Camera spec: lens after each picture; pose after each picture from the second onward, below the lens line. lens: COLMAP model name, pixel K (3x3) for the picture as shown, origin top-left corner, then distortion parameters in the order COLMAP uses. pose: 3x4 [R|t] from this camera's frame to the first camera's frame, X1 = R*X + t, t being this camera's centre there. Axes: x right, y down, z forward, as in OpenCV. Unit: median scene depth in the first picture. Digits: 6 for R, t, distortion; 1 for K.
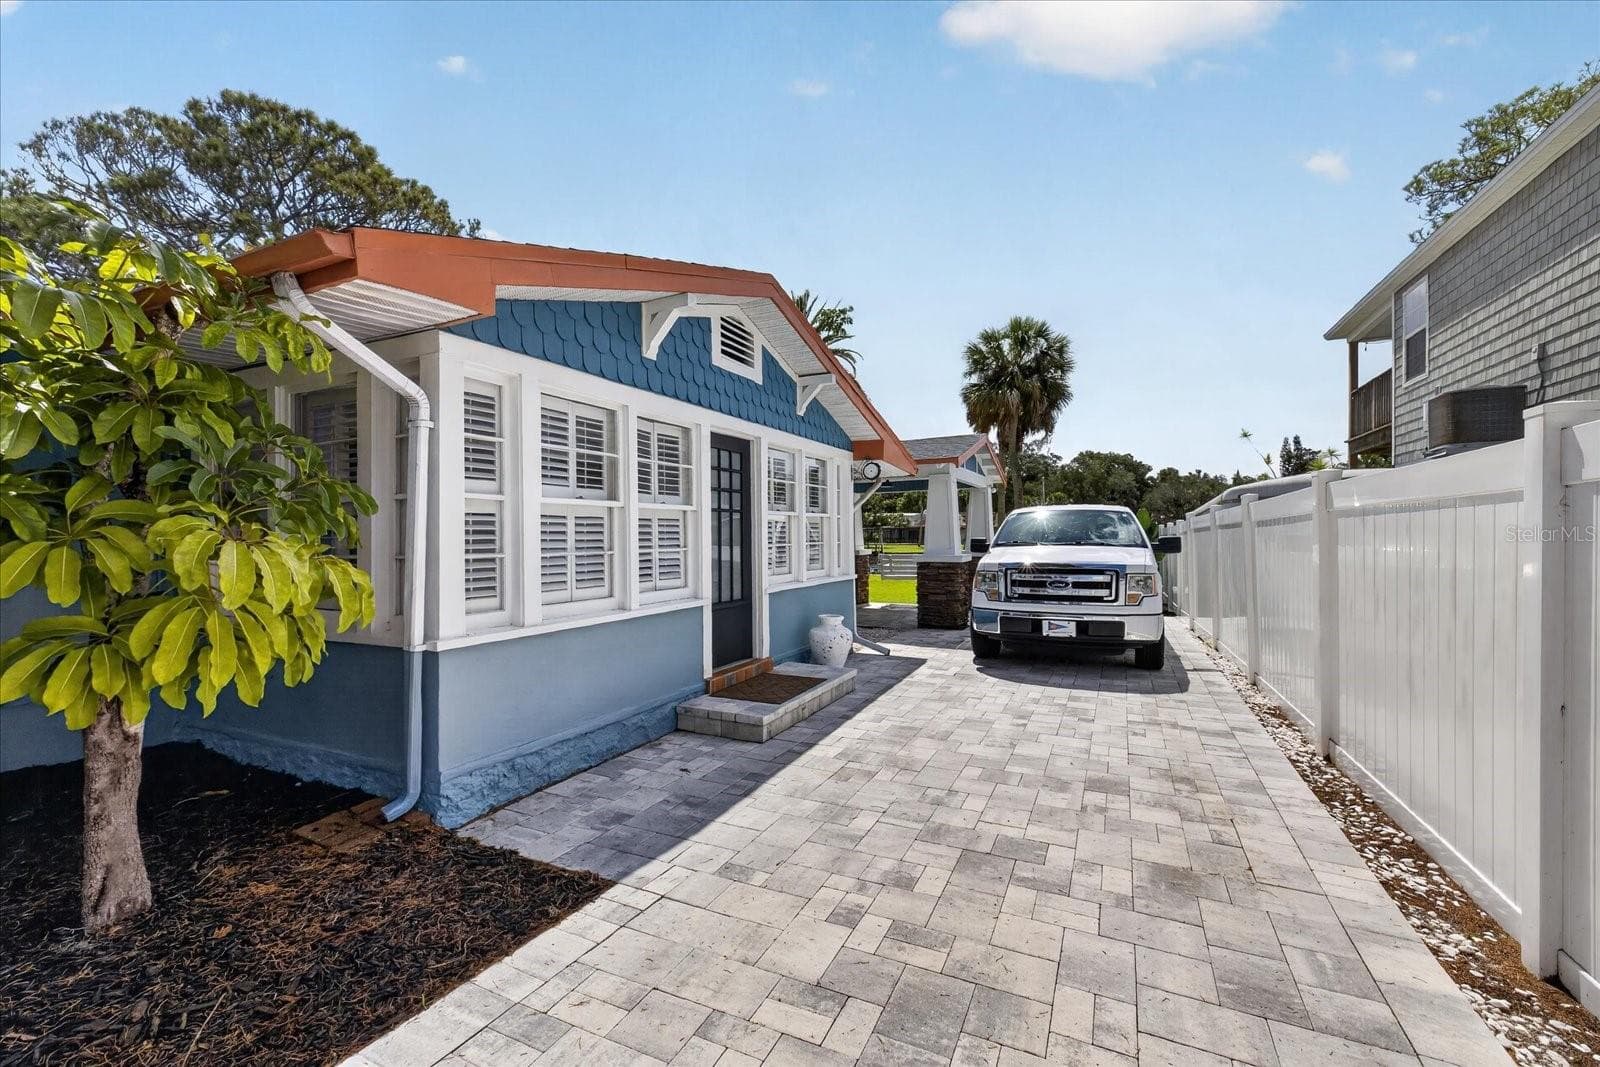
lens RADIAL K [[677.7, 0, 800.0], [0, 677.7, 533.5], [0, 0, 1]] dist [-0.001828, -0.000359]
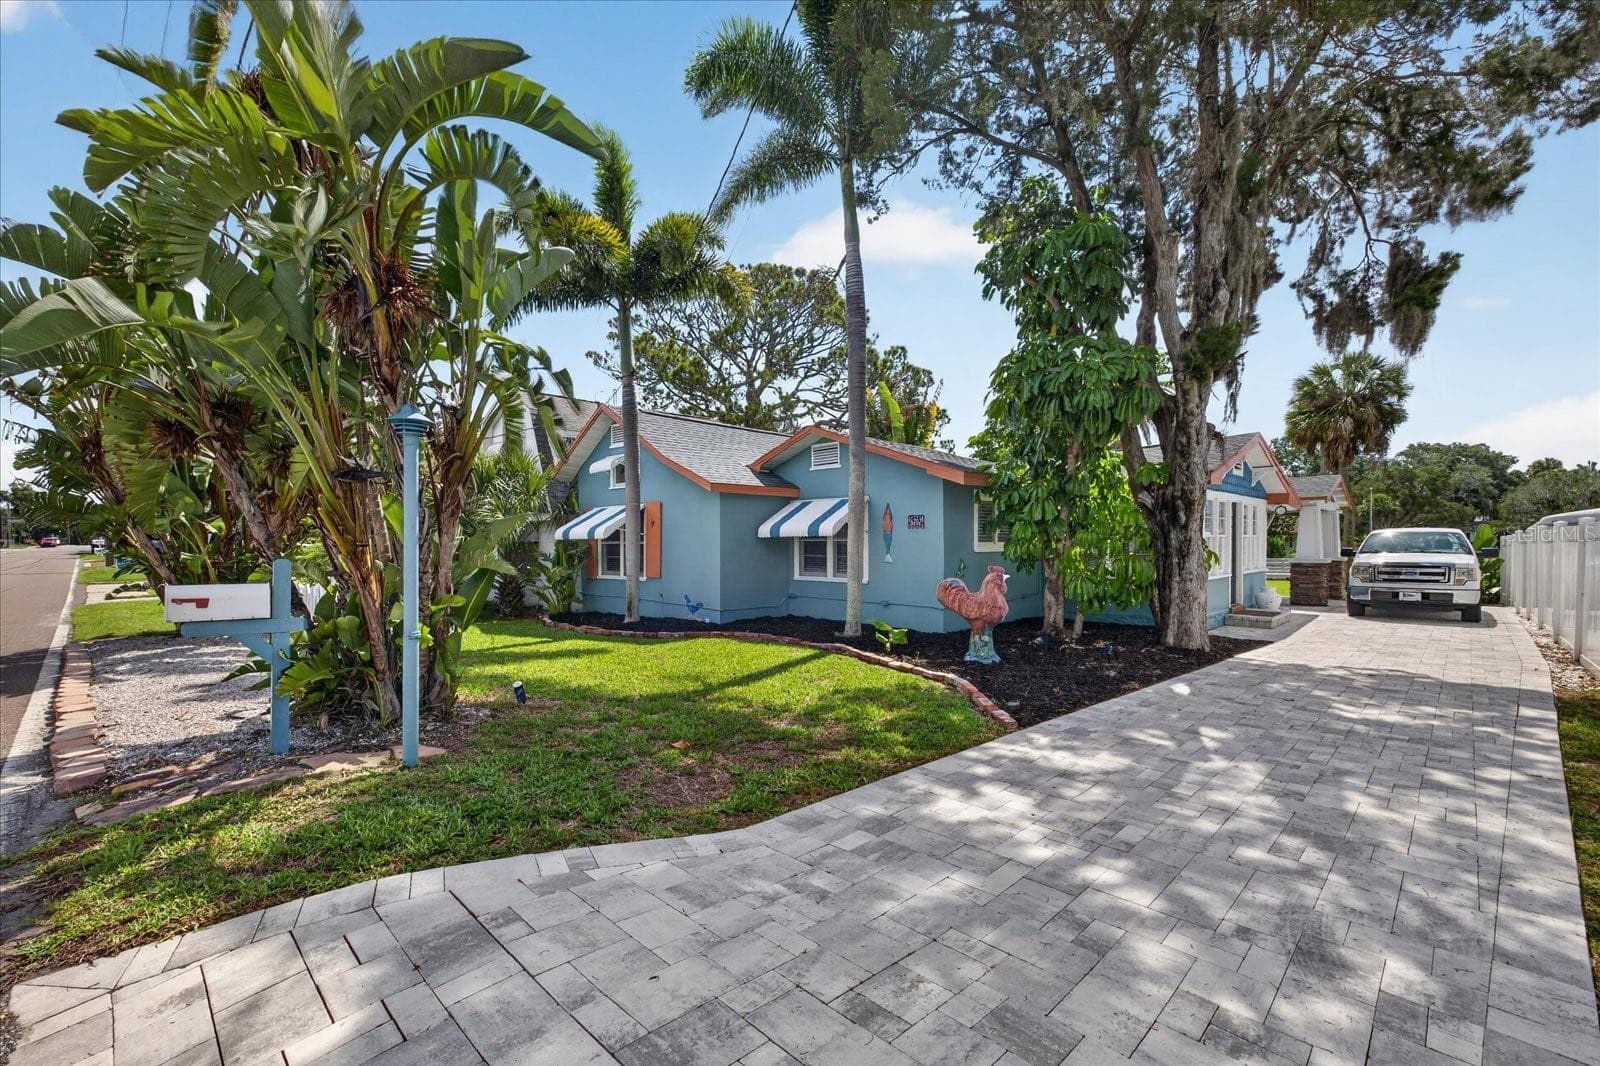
lens RADIAL K [[684.8, 0, 799.2], [0, 684.8, 555.5], [0, 0, 1]] dist [0.000173, 0.000166]
pose [[0.945176, 0.009267, -0.326431, -0.848682], [-0.001289, 0.999695, 0.024647, -0.026033], [0.326560, -0.022875, 0.944900, -1.906703]]
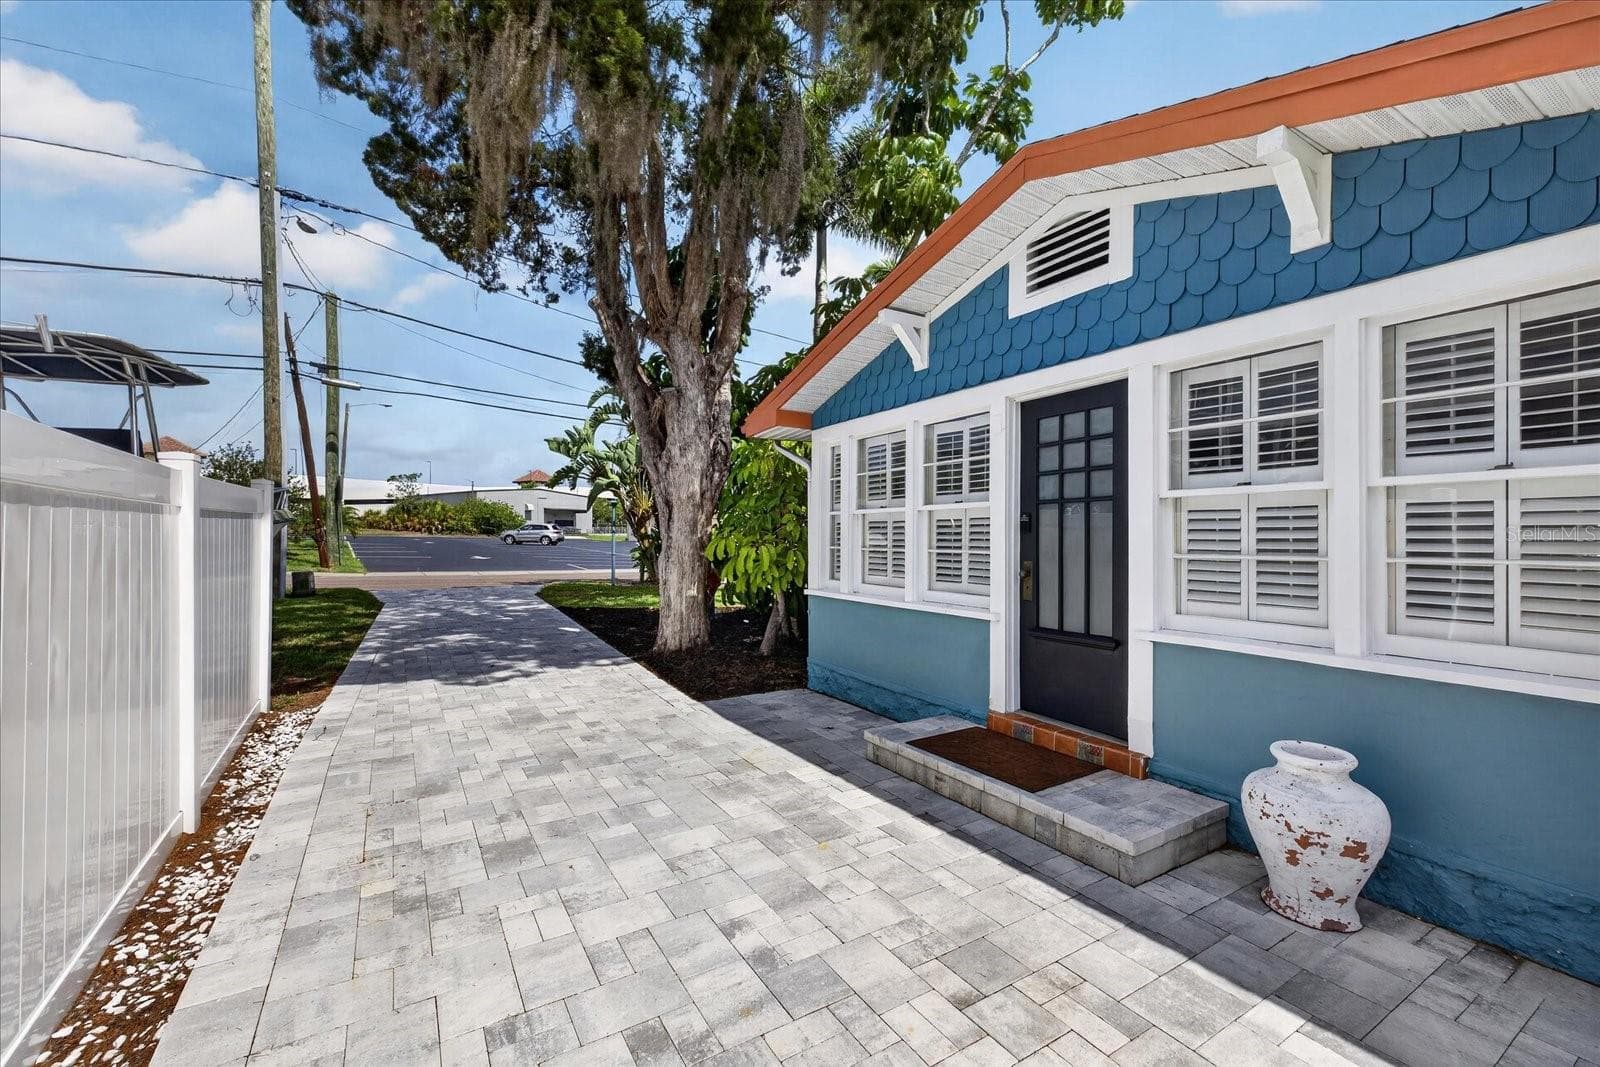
lens RADIAL K [[677.7, 0, 800.0], [0, 677.7, 533.5], [0, 0, 1]] dist [-0.001828, -0.000359]
pose [[-0.553450, 0.005175, -0.832867, 0.739912], [0.006835, 0.999975, 0.001671, -0.003665], [0.832855, -0.004768, -0.553471, 1.378671]]
